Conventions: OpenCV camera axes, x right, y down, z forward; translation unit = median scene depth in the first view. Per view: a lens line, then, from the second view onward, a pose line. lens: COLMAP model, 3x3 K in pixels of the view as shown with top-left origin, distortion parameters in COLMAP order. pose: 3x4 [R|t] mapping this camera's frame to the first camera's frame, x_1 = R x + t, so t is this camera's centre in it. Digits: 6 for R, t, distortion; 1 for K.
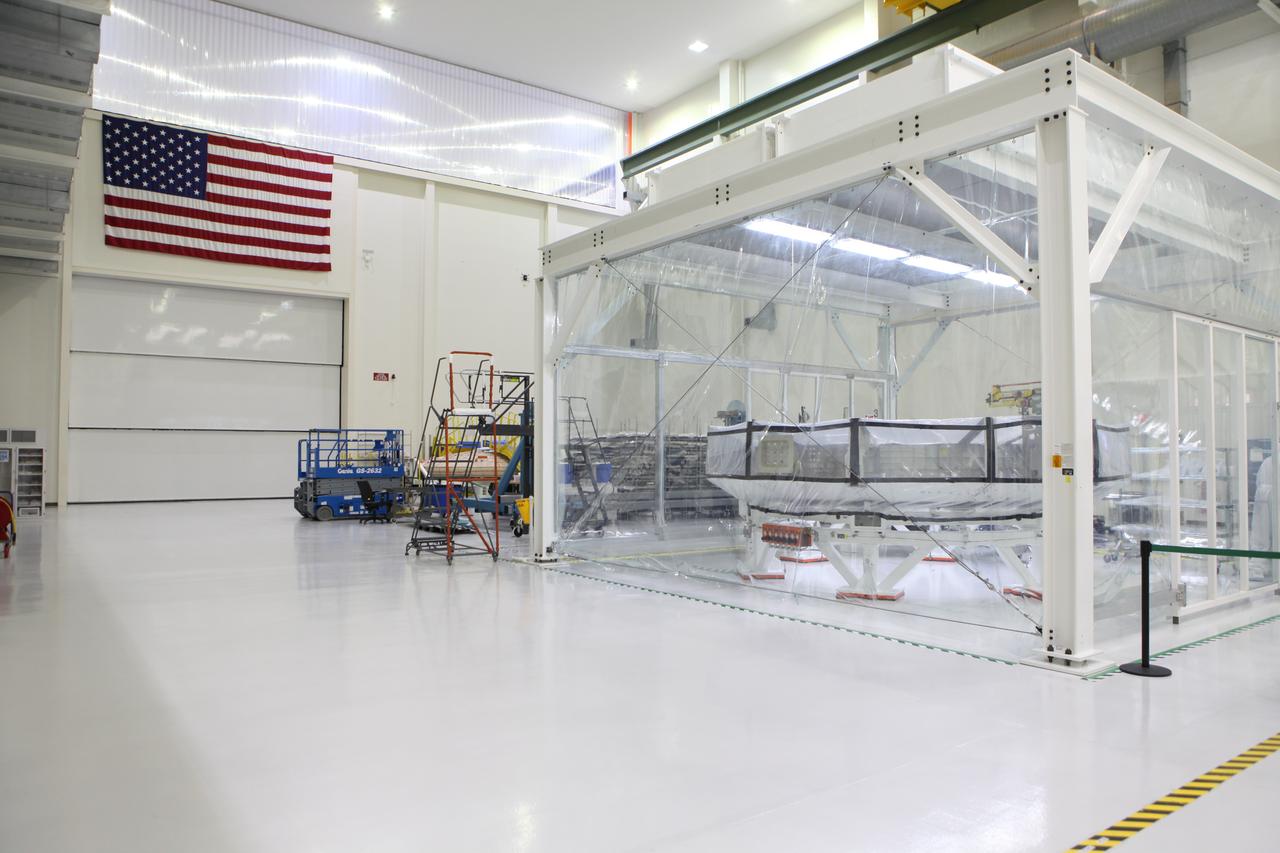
lens RADIAL K [[874.8, 0, 642.2], [0, 874.8, 425.6], [0, 0, 1]] dist [-0.054207, 0.010455]
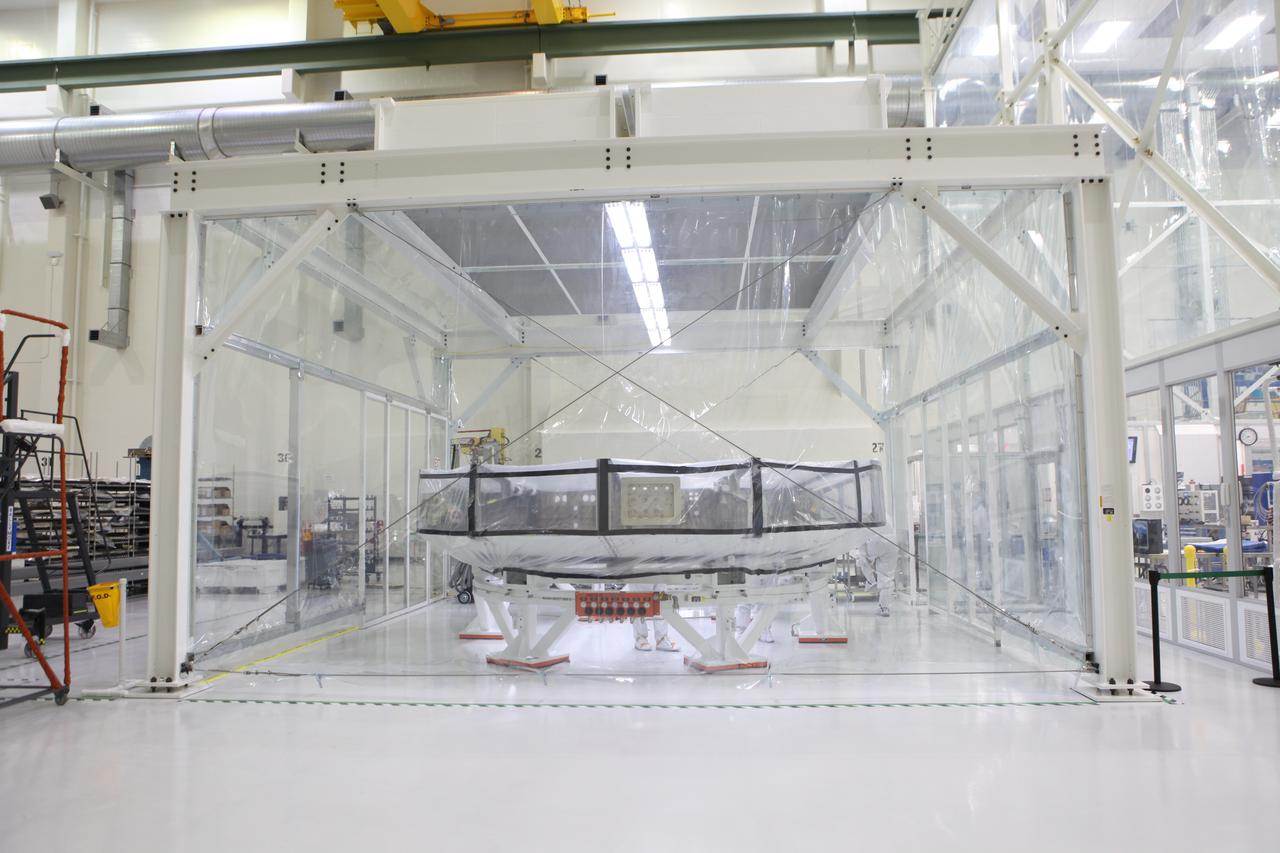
lens RADIAL K [[874.8, 0, 658.5], [0, 874.8, 442.1], [0, 0, 1]] dist [-0.054207, 0.010455]
pose [[0.648477, 0.045406, 0.759879, -0.353695], [-0.013609, 0.998751, -0.048066, 0.013434], [-0.761113, 0.020828, 0.648285, 0.381503]]
